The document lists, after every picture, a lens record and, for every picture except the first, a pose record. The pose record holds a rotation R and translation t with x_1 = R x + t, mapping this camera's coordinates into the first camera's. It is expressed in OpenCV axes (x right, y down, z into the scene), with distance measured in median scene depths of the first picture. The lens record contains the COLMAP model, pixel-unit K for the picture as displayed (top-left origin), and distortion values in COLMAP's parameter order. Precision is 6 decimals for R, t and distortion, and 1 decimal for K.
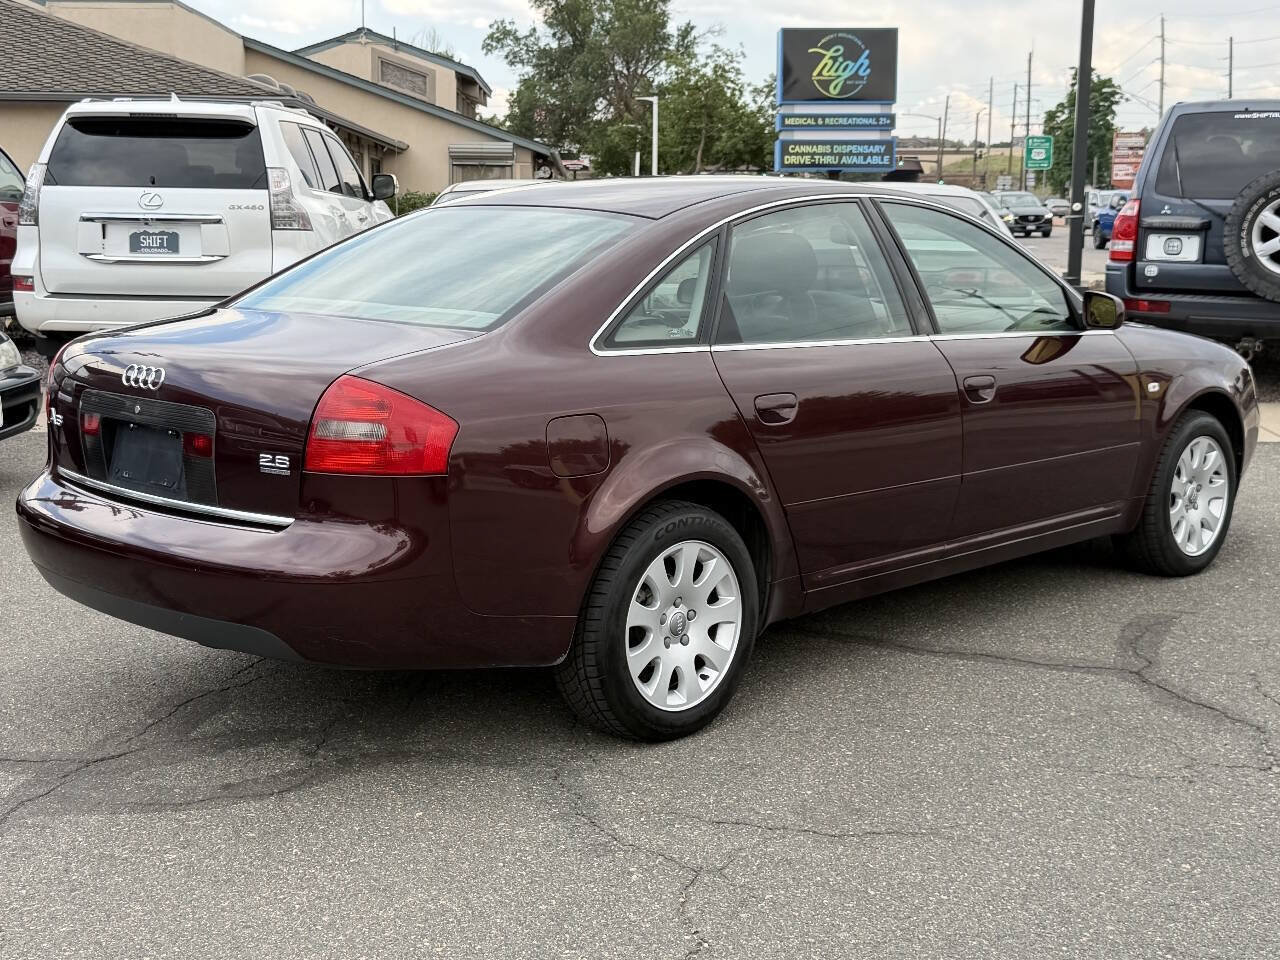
lens RADIAL K [[1747.2, 0, 640.0], [0, 1747.2, 480.0], [0, 0, 1]] dist [0.194842, -0.419243]
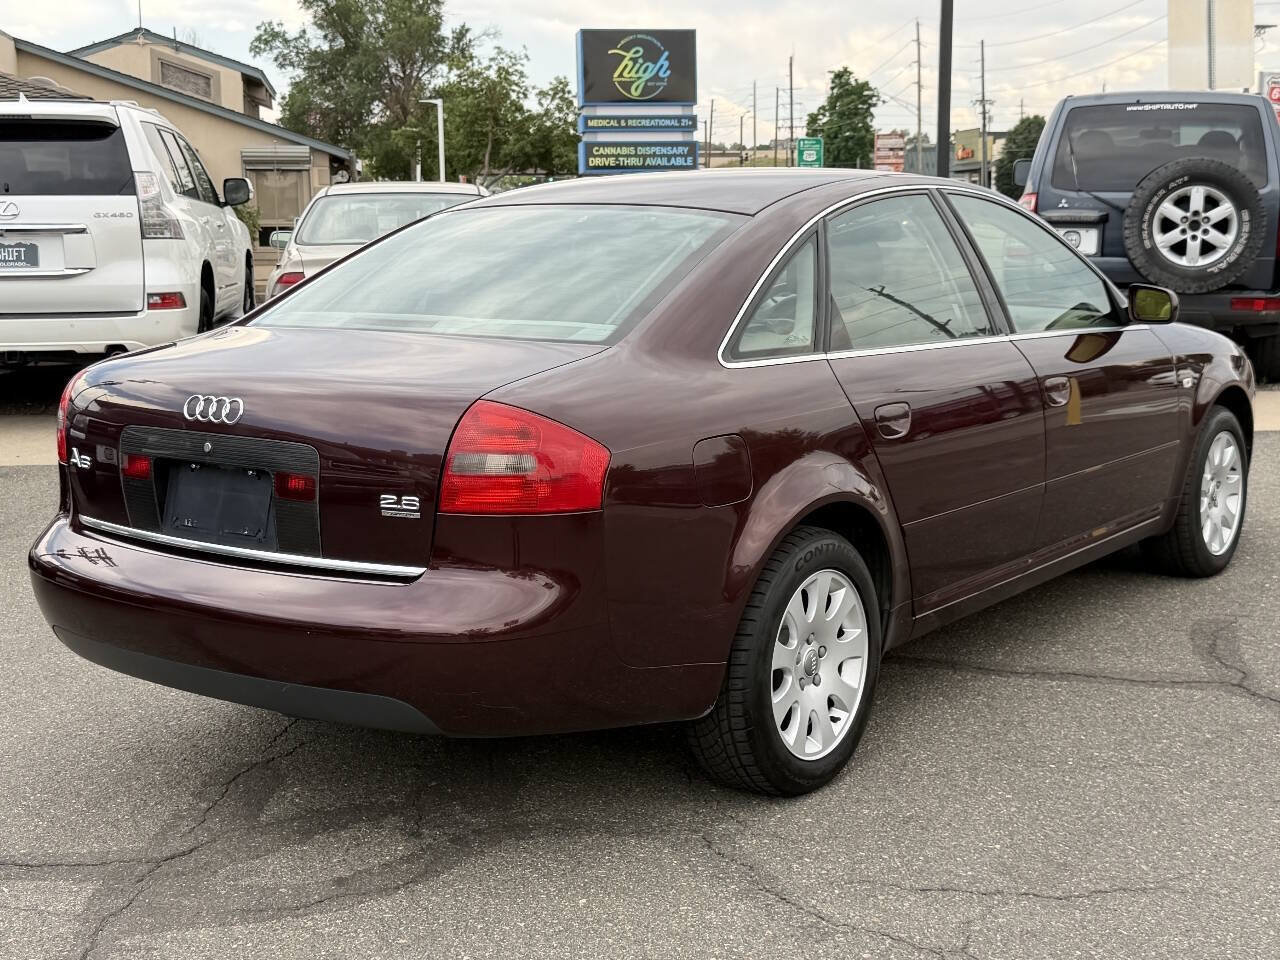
lens RADIAL K [[1742.8, 0, 648.4], [0, 1742.8, 476.5], [0, 0, 1]] dist [0.211168, -0.498757]
pose [[0.990084, -0.037994, 0.135238, -0.077459], [0.038514, 0.999257, -0.001230, -0.006744], [-0.135091, 0.006427, 0.990812, 0.051031]]
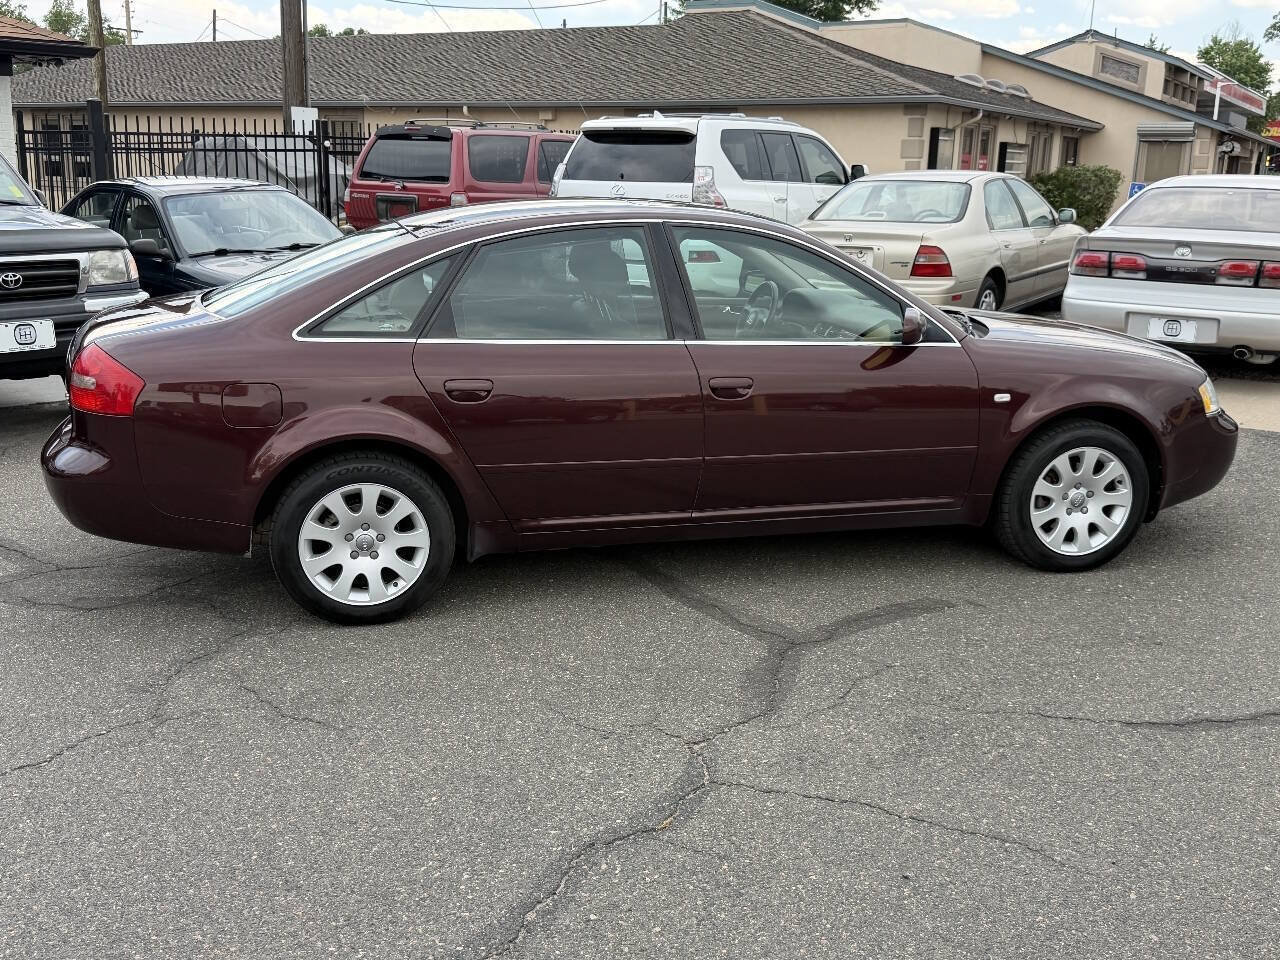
lens RADIAL K [[1282.3, 0, 633.7], [0, 1282.3, 482.6], [0, 0, 1]] dist [0.198958, -0.438578]
pose [[0.842687, 0.134844, -0.521244, 0.308446], [-0.090473, 0.989828, 0.109800, -0.040183], [0.530747, -0.045369, 0.846315, 0.113523]]
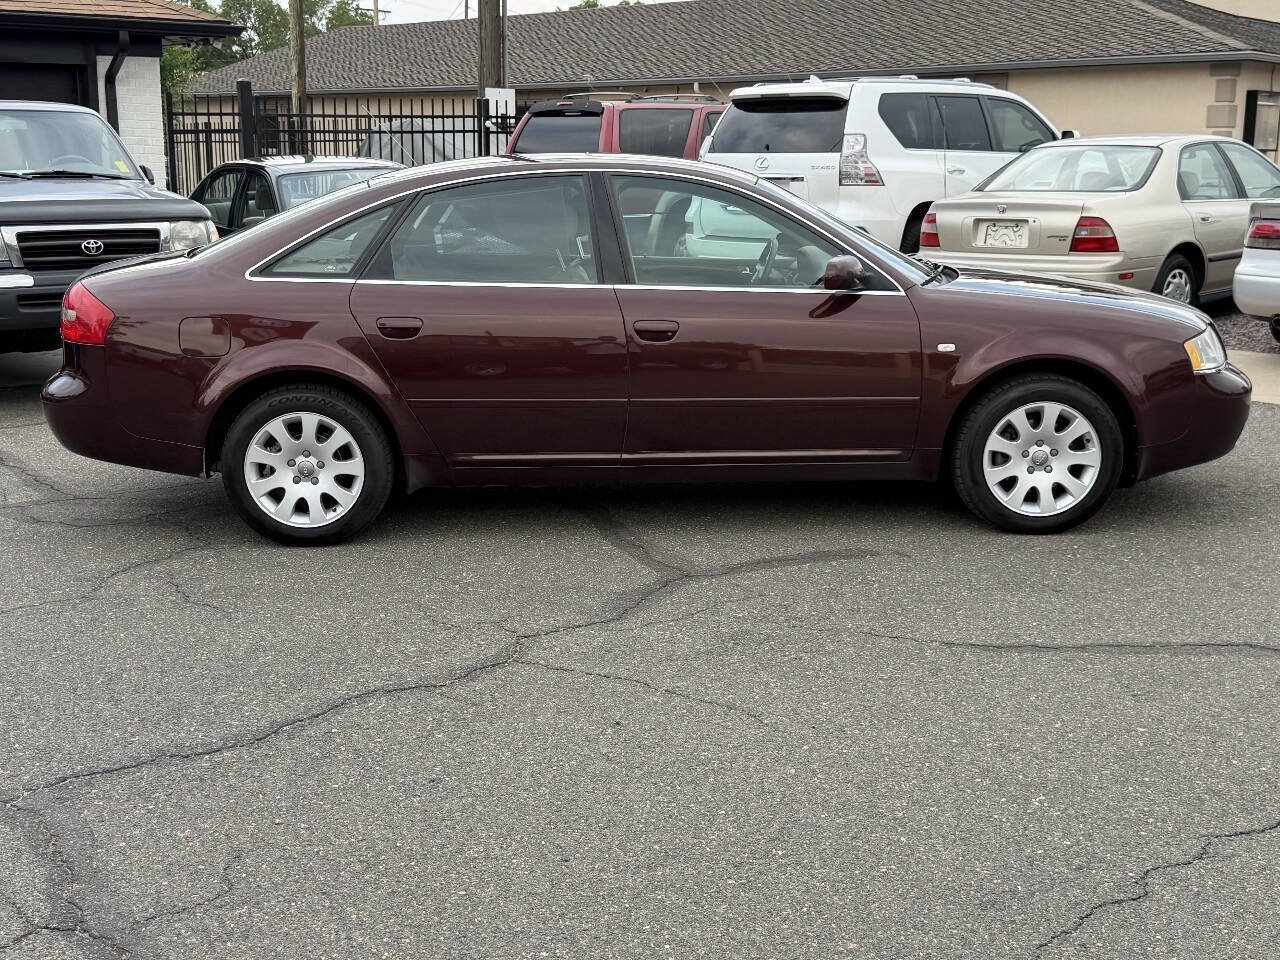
lens RADIAL K [[1569.0, 0, 638.5], [0, 1569.0, 485.0], [0, 0, 1]] dist [0.200278, -0.464490]
pose [[0.710690, 0.138152, -0.689807, 0.489399], [-0.100417, 0.990409, 0.094899, -0.024958], [0.696301, 0.001825, 0.717747, 0.105329]]
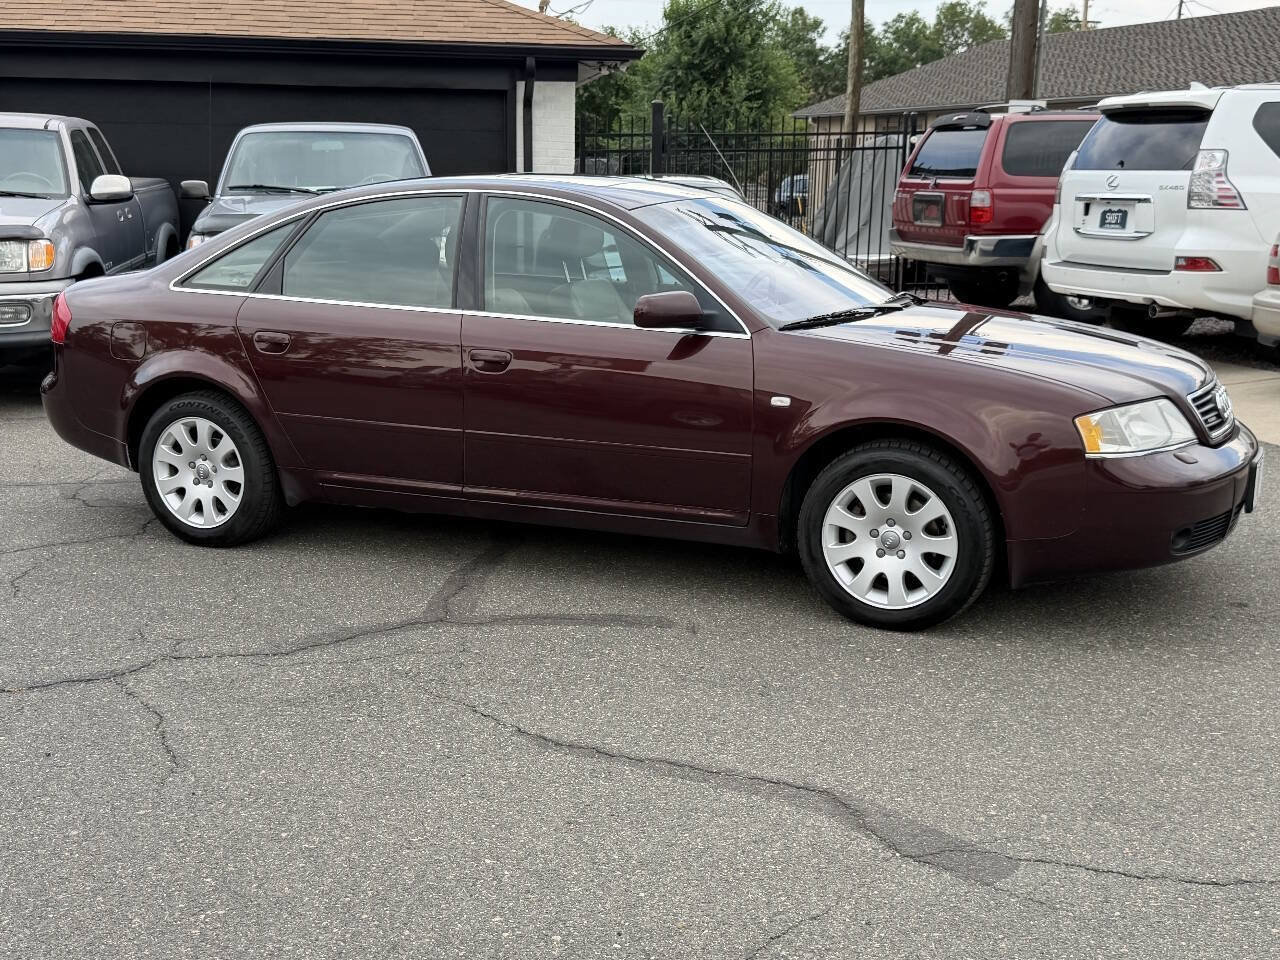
lens RADIAL K [[1576.1, 0, 633.8], [0, 1576.1, 480.5], [0, 0, 1]] dist [0.205482, -0.541586]
pose [[0.312792, 0.180407, -0.932531, 0.619469], [-0.146198, 0.979241, 0.140406, -0.069192], [0.938503, 0.092417, 0.332674, 0.384322]]
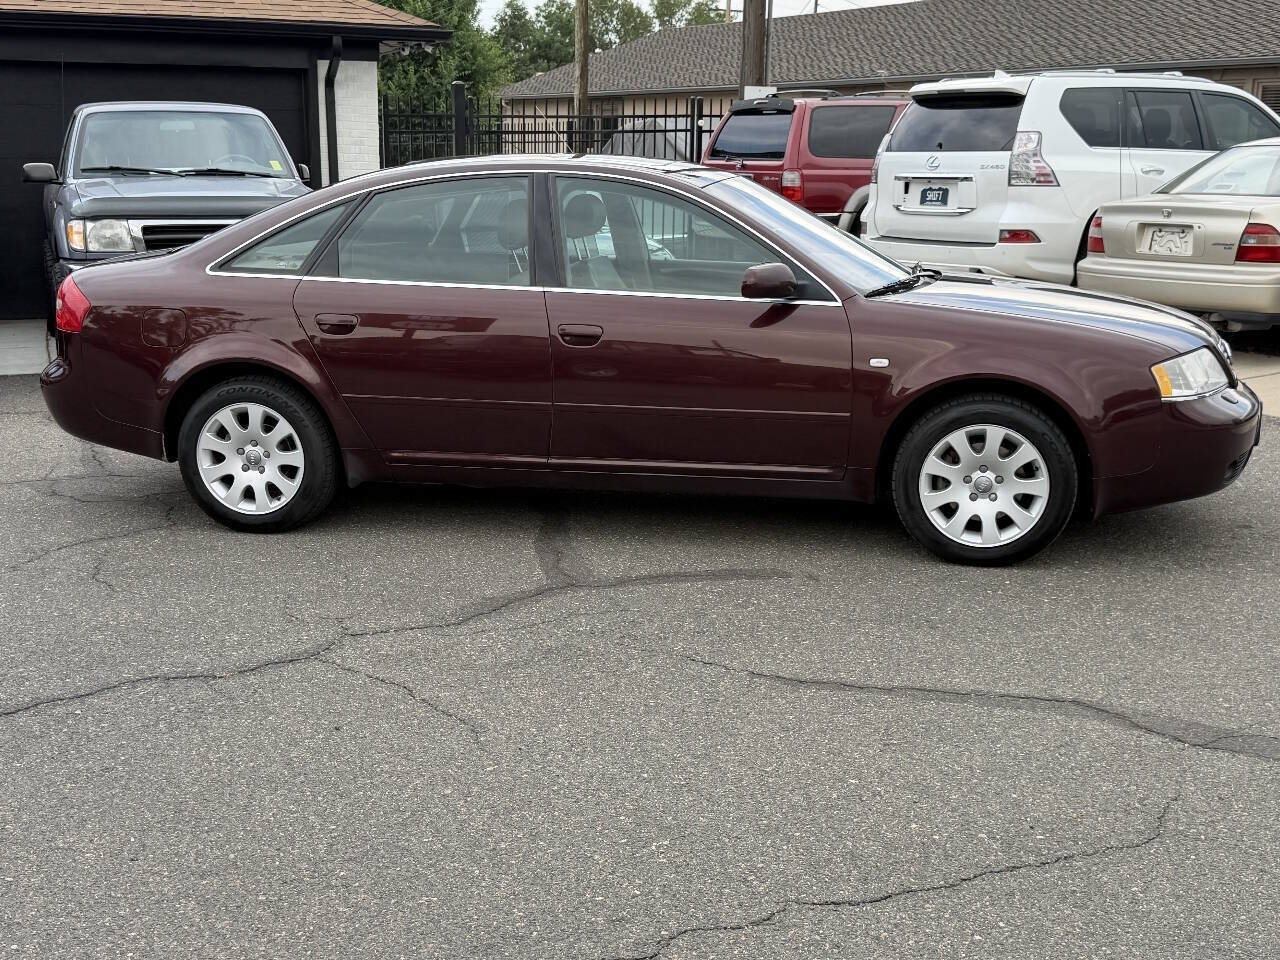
lens RADIAL K [[1569.0, 0, 638.5], [0, 1569.0, 485.0], [0, 0, 1]] dist [0.200278, -0.464490]
pose [[0.525410, 0.171958, -0.833291, 0.579359], [-0.127144, 0.984236, 0.122940, -0.045495], [0.841296, 0.041354, 0.538991, 0.234124]]
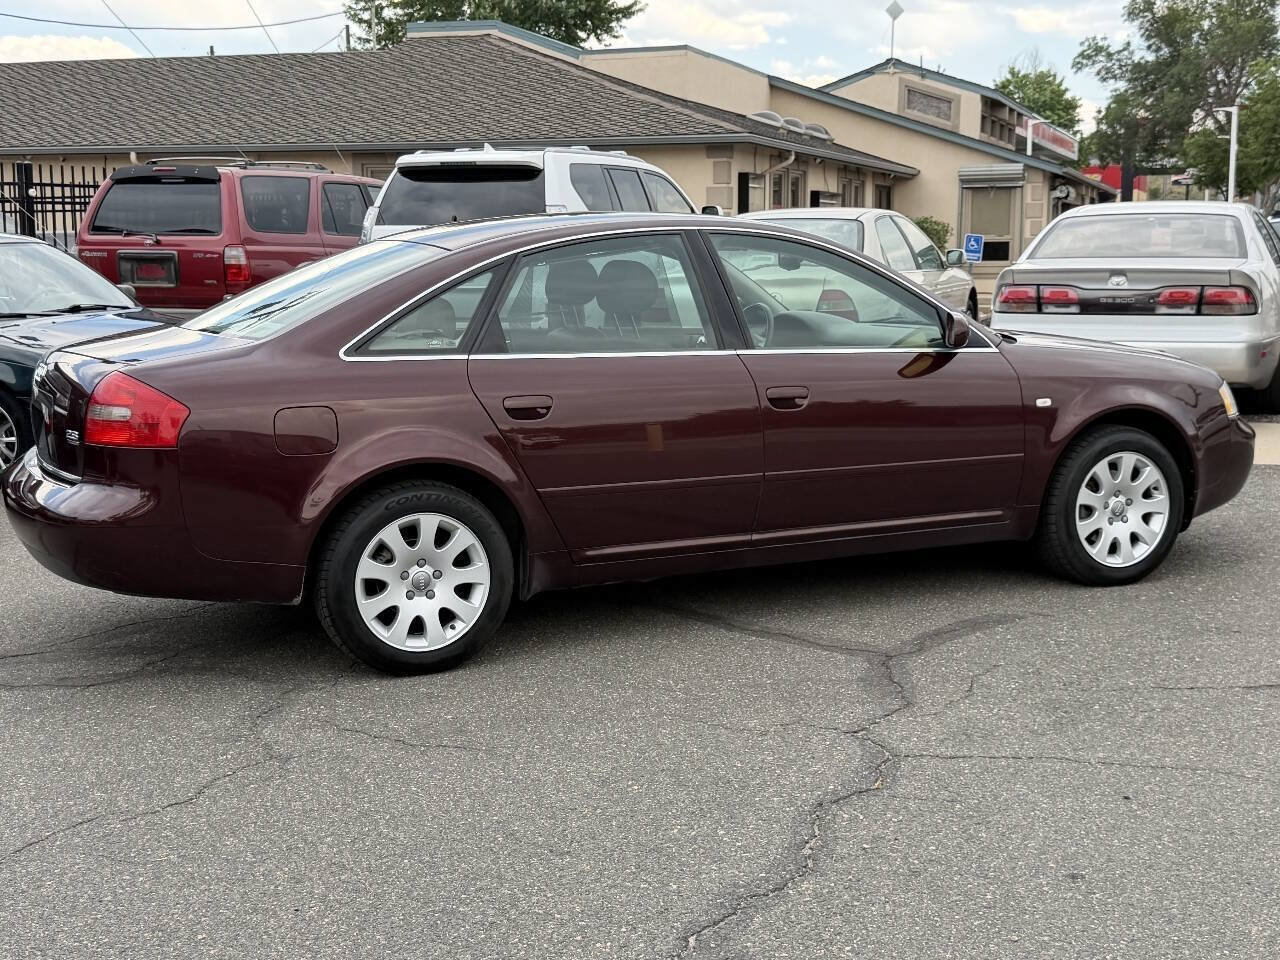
lens RADIAL K [[1747.2, 0, 640.0], [0, 1747.2, 480.0], [0, 0, 1]] dist [0.194842, -0.419243]
pose [[0.934604, 0.034530, -0.354009, 0.258083], [-0.038927, 0.999228, -0.005305, 0.005227], [0.353552, 0.018738, 0.935227, -0.041988]]
